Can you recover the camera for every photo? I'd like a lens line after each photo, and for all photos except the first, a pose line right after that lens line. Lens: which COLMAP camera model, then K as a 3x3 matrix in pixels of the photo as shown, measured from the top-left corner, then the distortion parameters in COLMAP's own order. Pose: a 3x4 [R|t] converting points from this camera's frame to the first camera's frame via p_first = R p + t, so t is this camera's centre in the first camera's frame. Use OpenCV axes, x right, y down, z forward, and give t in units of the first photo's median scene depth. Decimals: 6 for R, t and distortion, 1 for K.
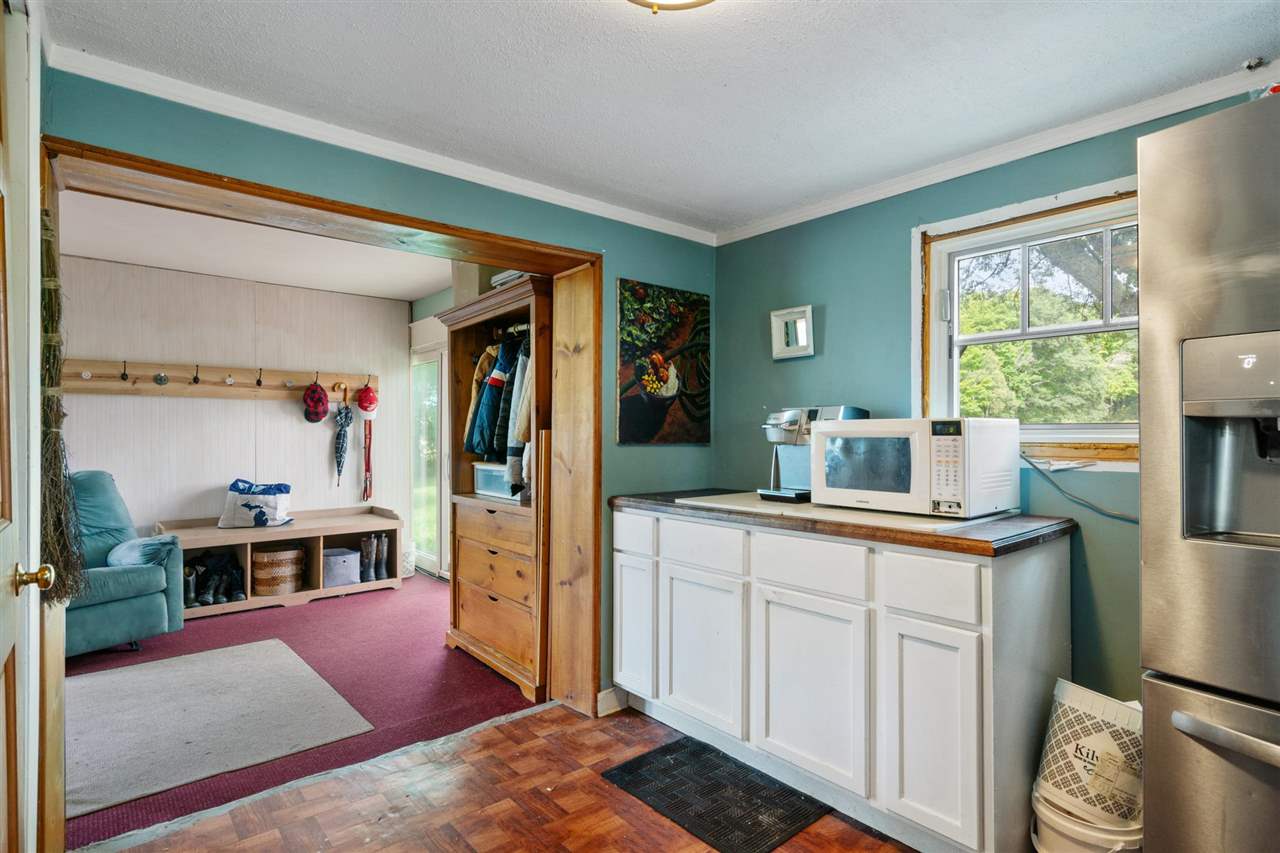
lens RADIAL K [[632.4, 0, 628.3], [0, 632.4, 433.8], [0, 0, 1]] dist [0.005307, 0.000334]
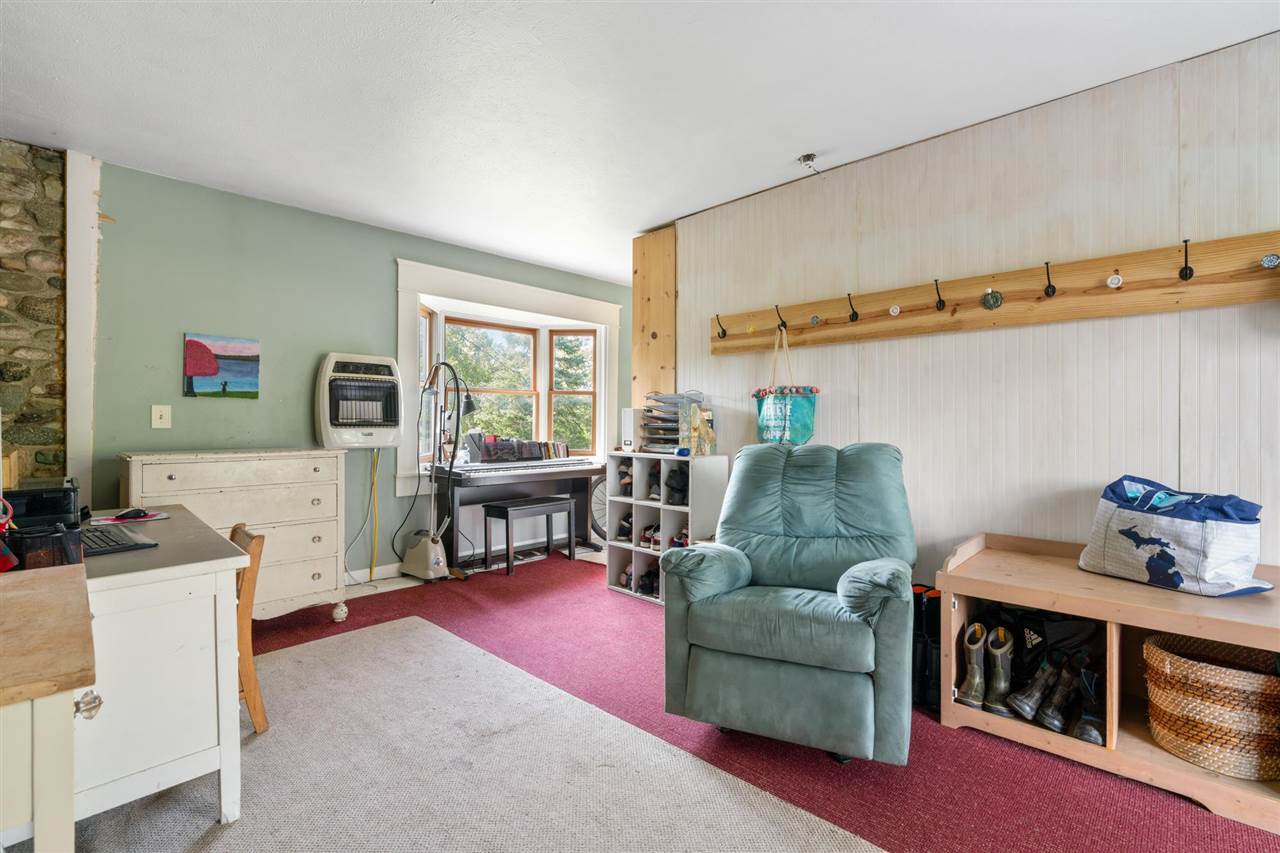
lens RADIAL K [[575.6, 0, 639.9], [0, 575.6, 420.5], [0, 0, 1]] dist [-0.001252, 0.000086]
pose [[0.106901, -0.003525, -0.994263, -0.221341], [0.001140, 0.999993, -0.003423, 0.030939], [0.994269, -0.000767, 0.106905, 0.598218]]
